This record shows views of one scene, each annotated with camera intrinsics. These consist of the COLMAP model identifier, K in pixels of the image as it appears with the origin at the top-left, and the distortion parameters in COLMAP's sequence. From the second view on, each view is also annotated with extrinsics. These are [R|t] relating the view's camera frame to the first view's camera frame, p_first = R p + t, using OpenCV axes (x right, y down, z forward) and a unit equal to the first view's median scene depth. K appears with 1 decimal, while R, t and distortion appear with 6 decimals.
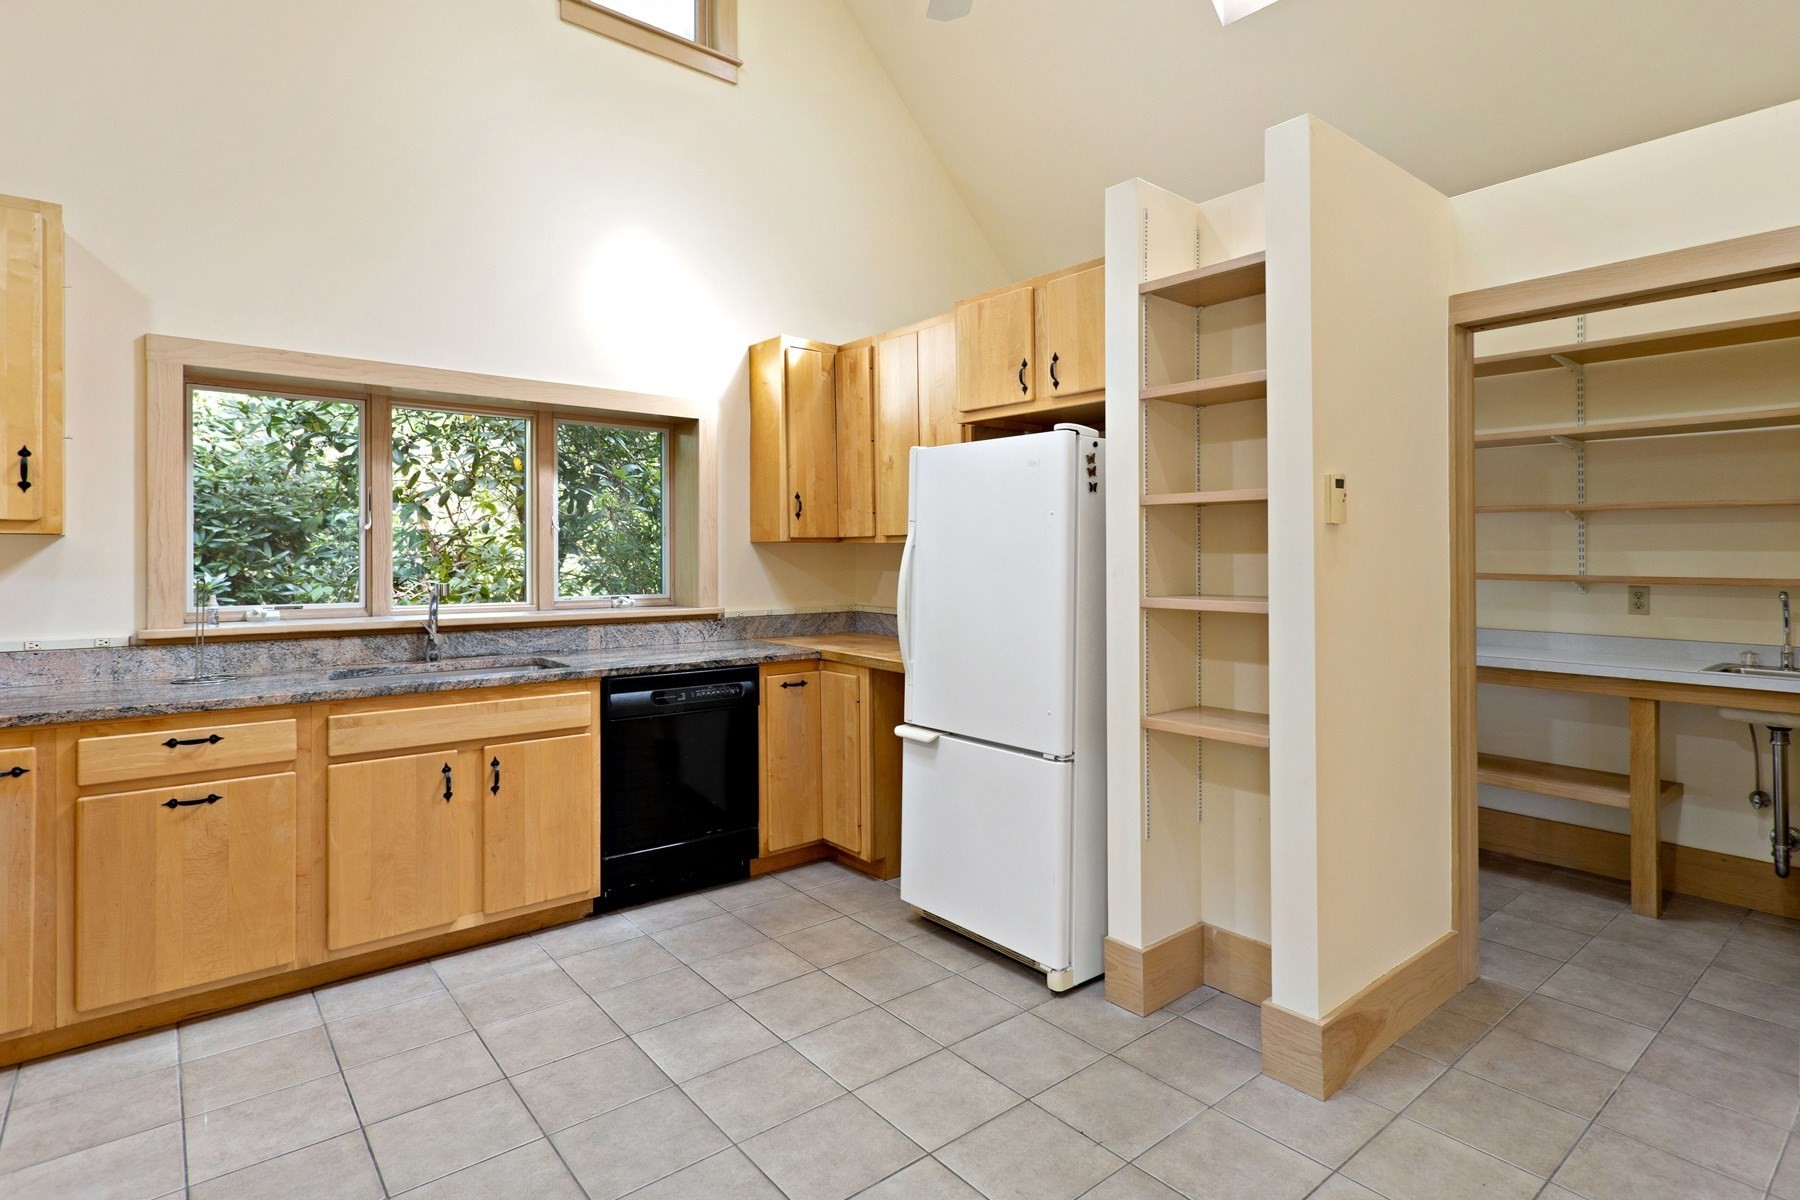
lens RADIAL K [[927.2, 0, 936.3], [0, 927.2, 533.4], [0, 0, 1]] dist [0.001689, -0.000352]
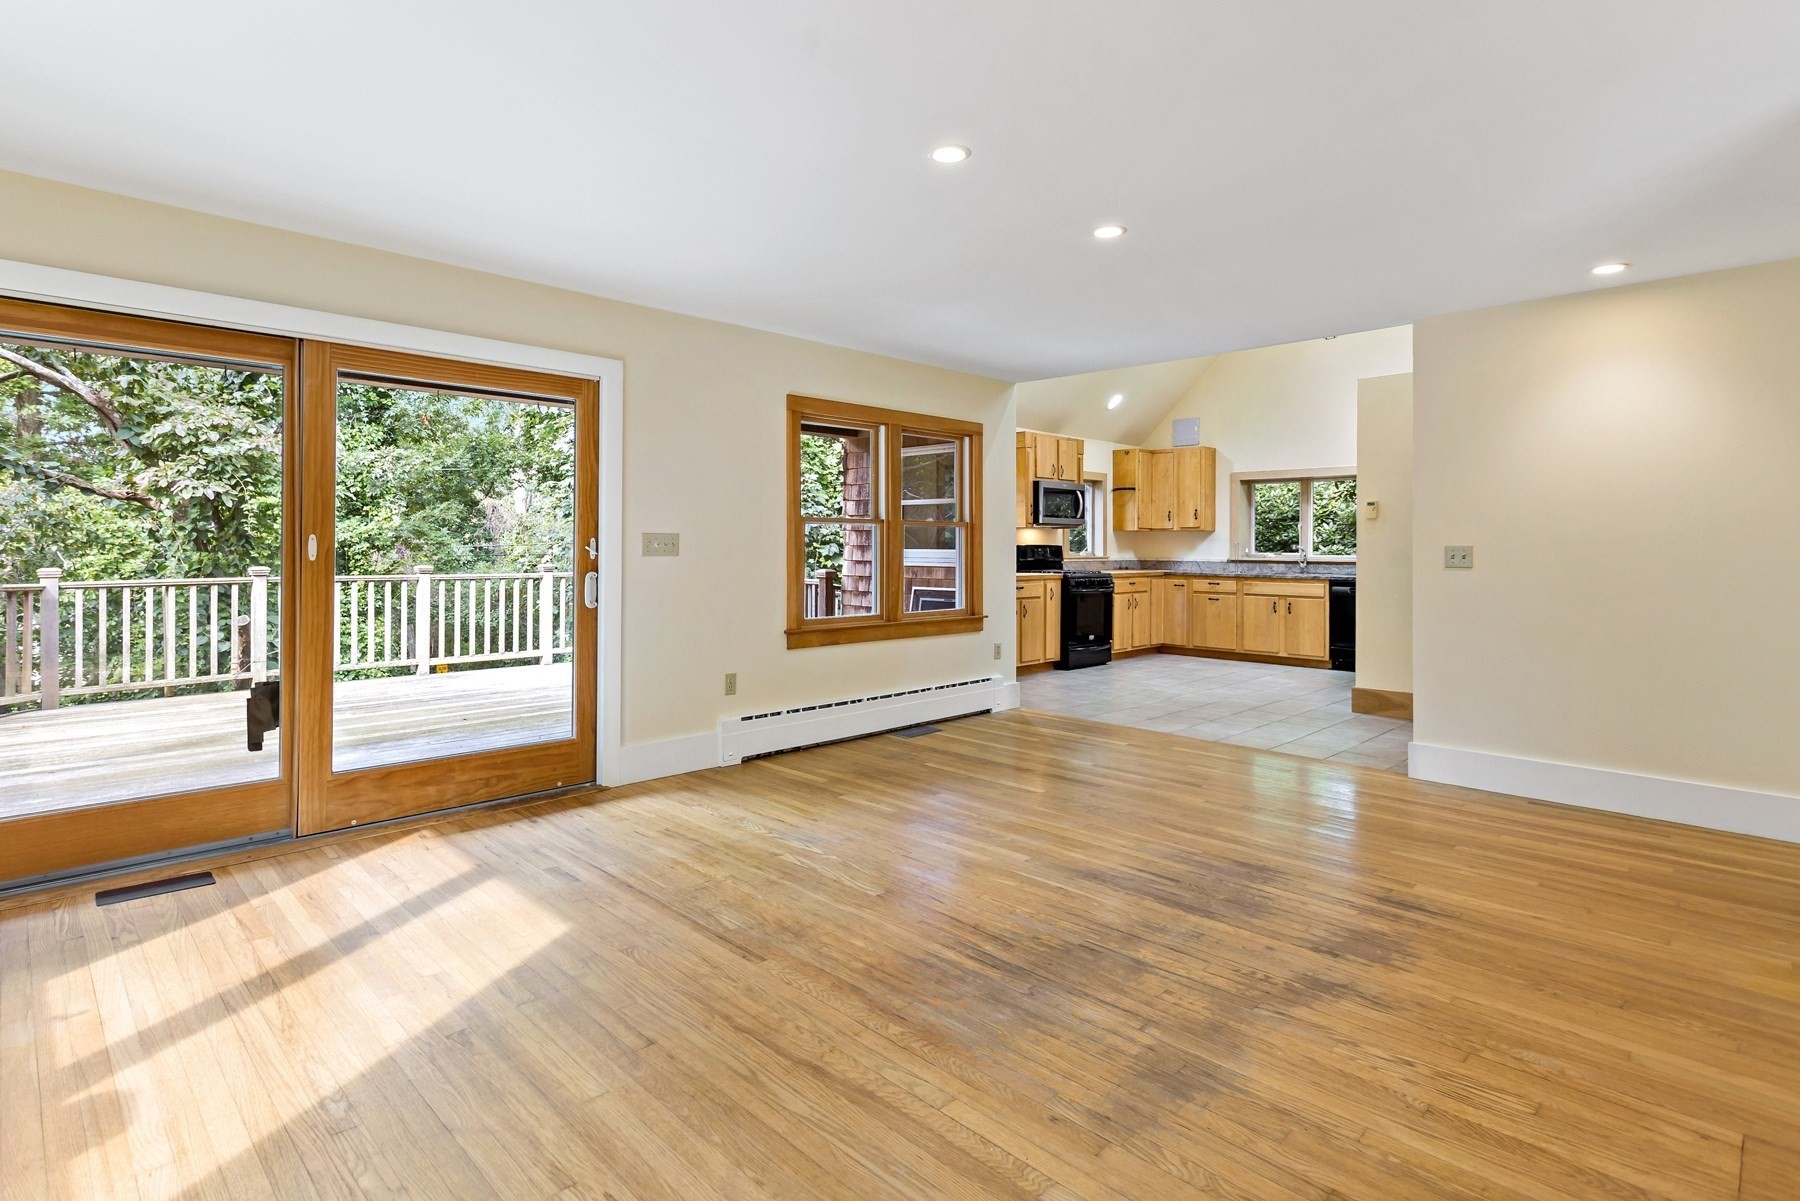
lens RADIAL K [[879.1, 0, 877.1], [0, 879.1, 553.9], [0, 0, 1]] dist [0.001552, -0.000064]
pose [[0.056571, 0.008447, -0.998363, 2.424205], [0.015812, 0.999831, 0.009355, 0.040416], [0.998273, -0.016315, 0.056428, -0.518373]]
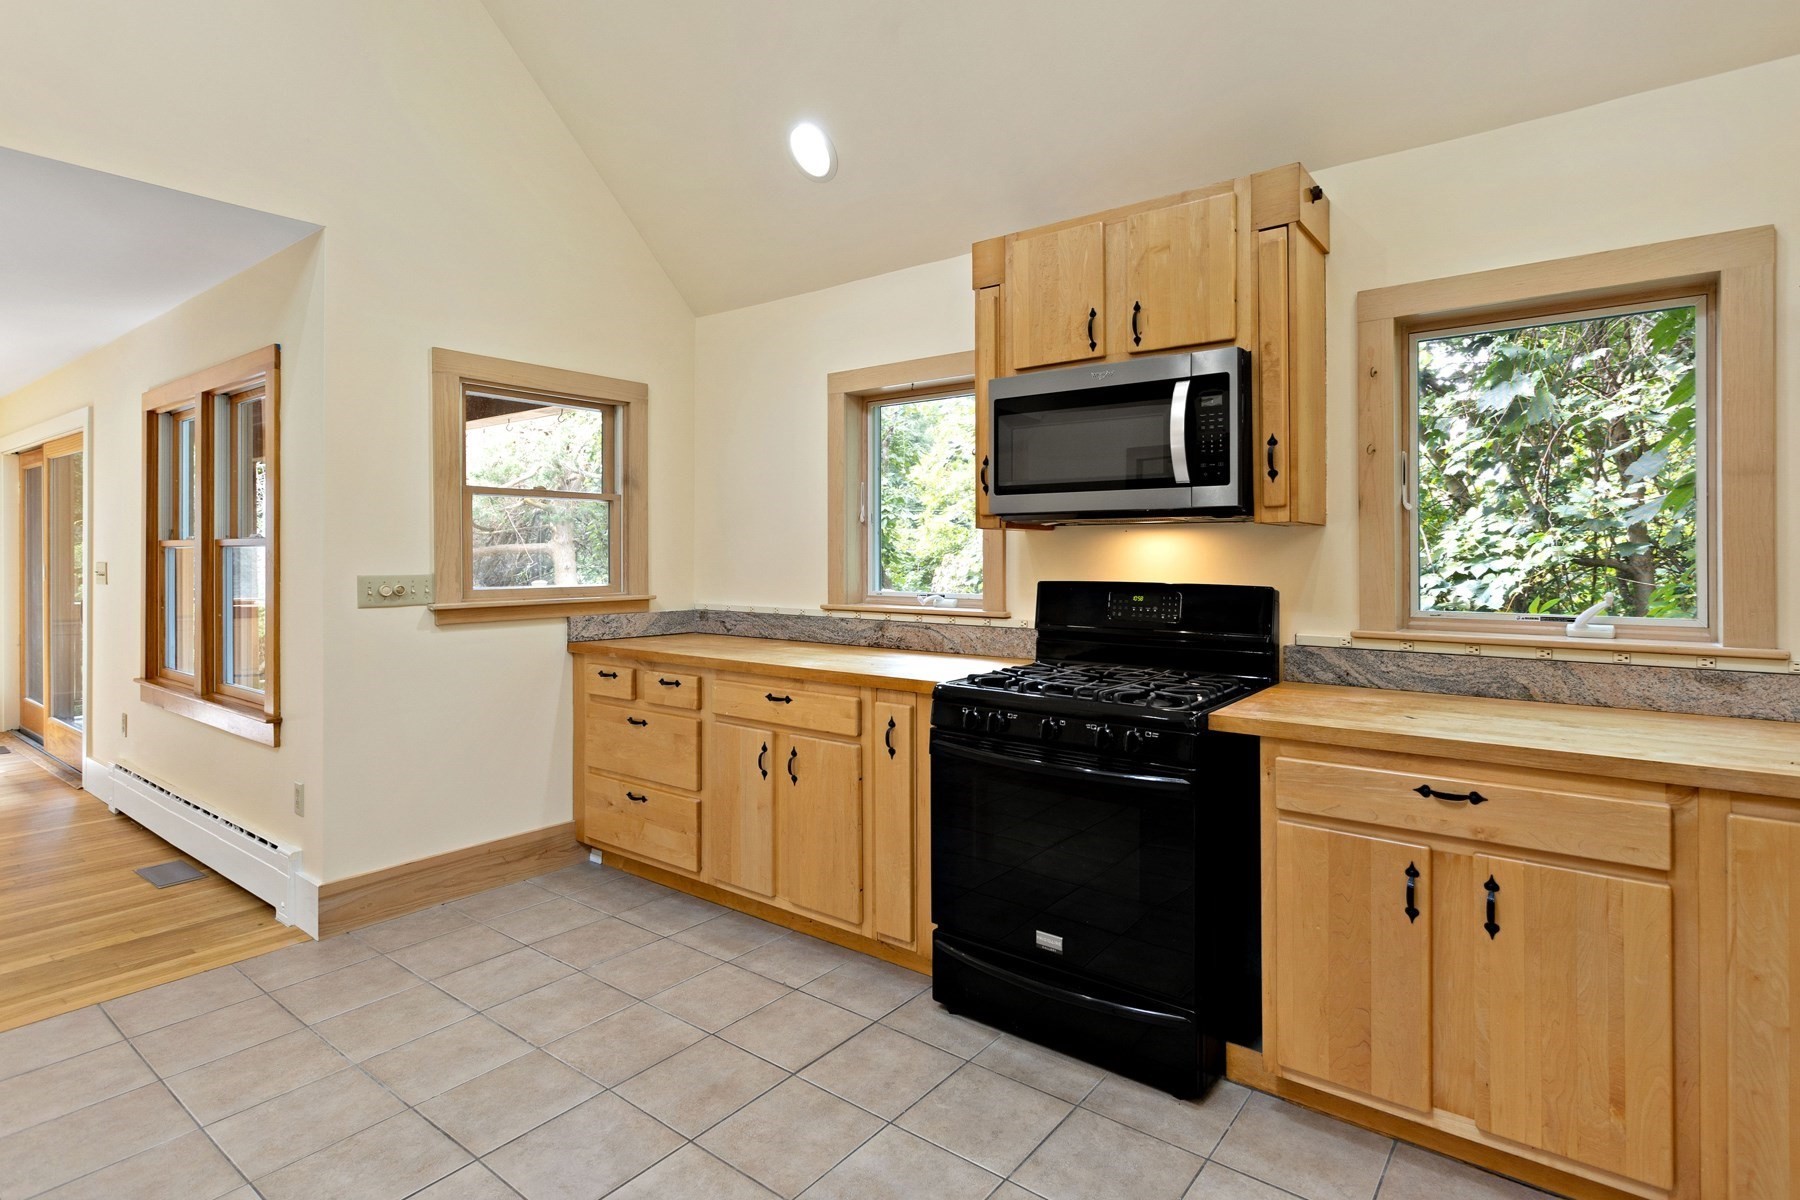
lens RADIAL K [[913.3, 0, 936.1], [0, 913.3, 565.5], [0, 0, 1]] dist [0.002970, 0.000381]
pose [[-0.974416, 0.000447, -0.224750, -0.206791], [0.002144, 0.999971, -0.007307, 0.035400], [0.224740, -0.007602, -0.974389, 1.128923]]
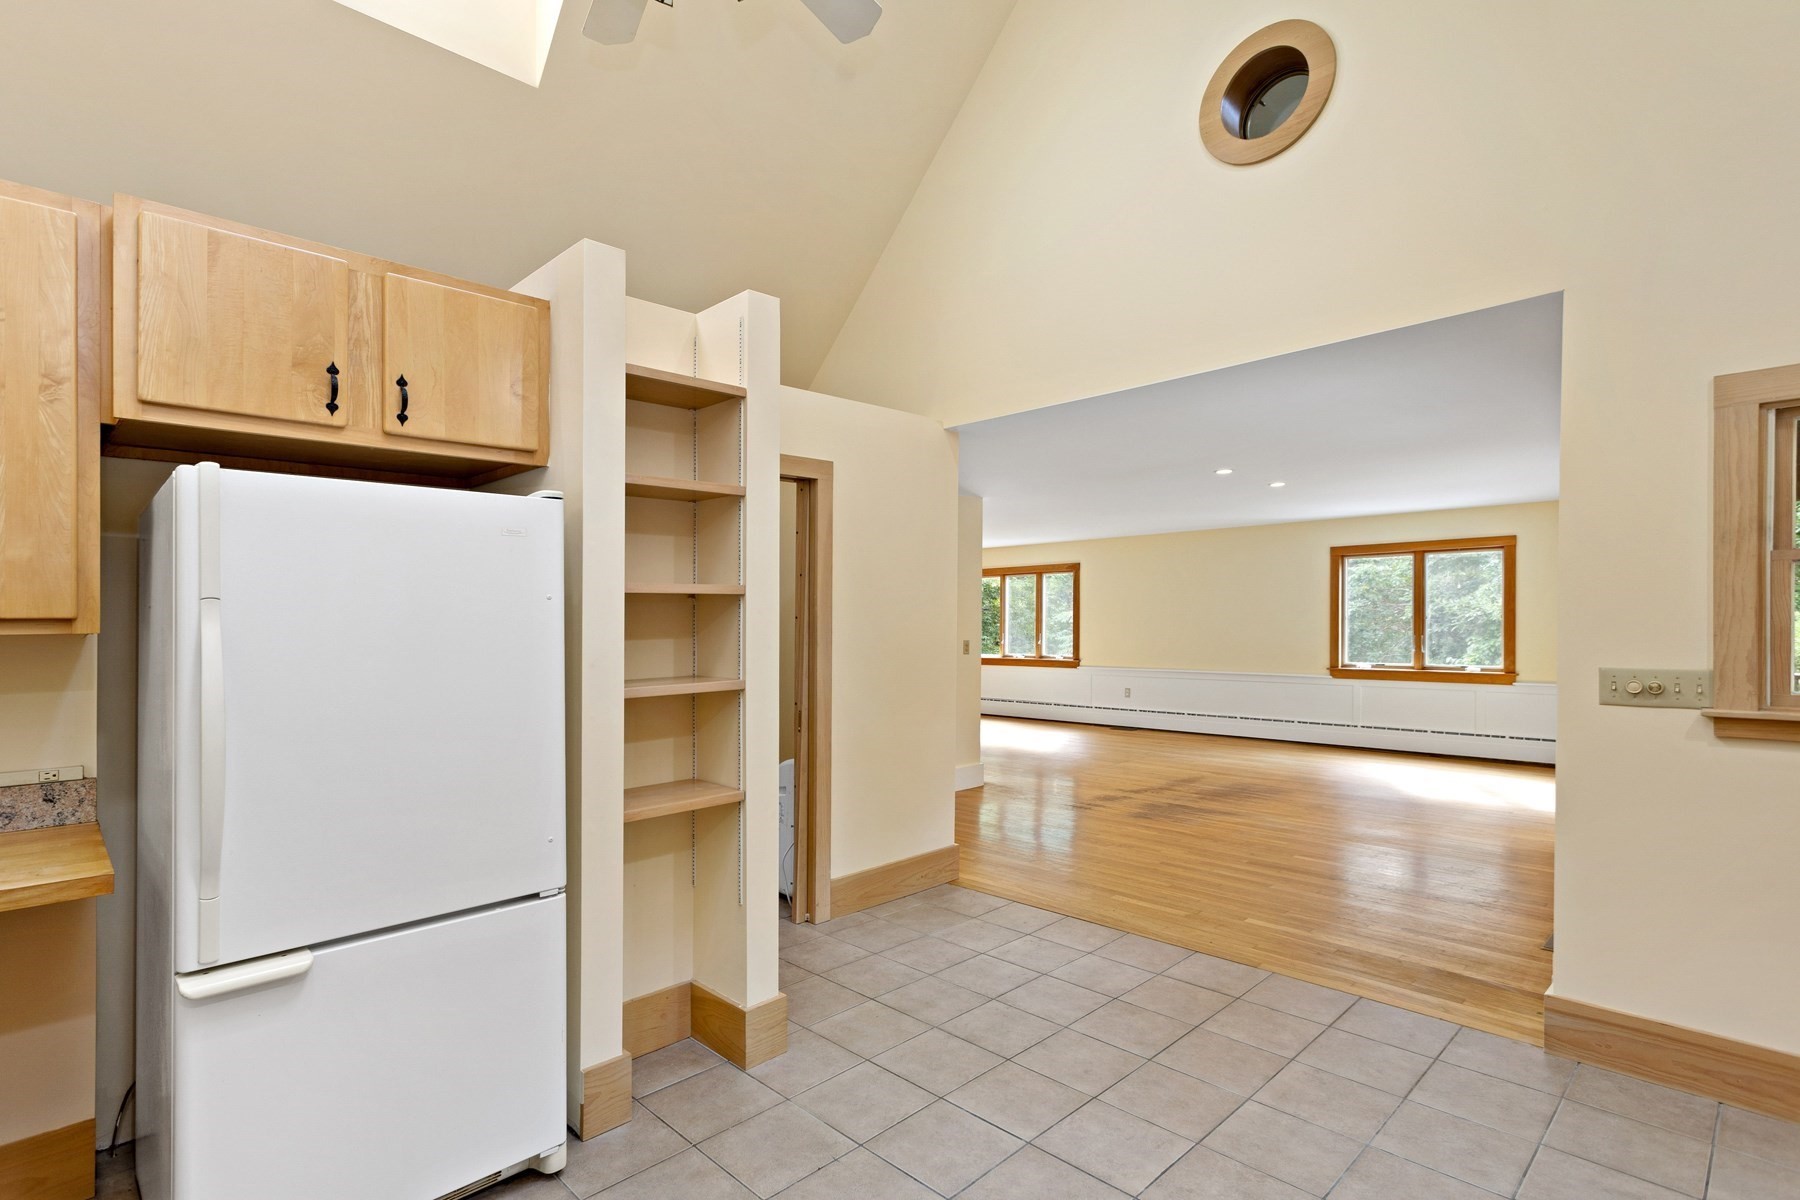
lens RADIAL K [[884.5, 0, 897.9], [0, 884.5, 611.9], [0, 0, 1]] dist [0.004330, 0.000100]
pose [[-0.068491, 0.002395, 0.997649, -0.659370], [-0.010104, 0.999944, -0.003094, -0.009969], [-0.997601, -0.010293, -0.068463, 0.720099]]
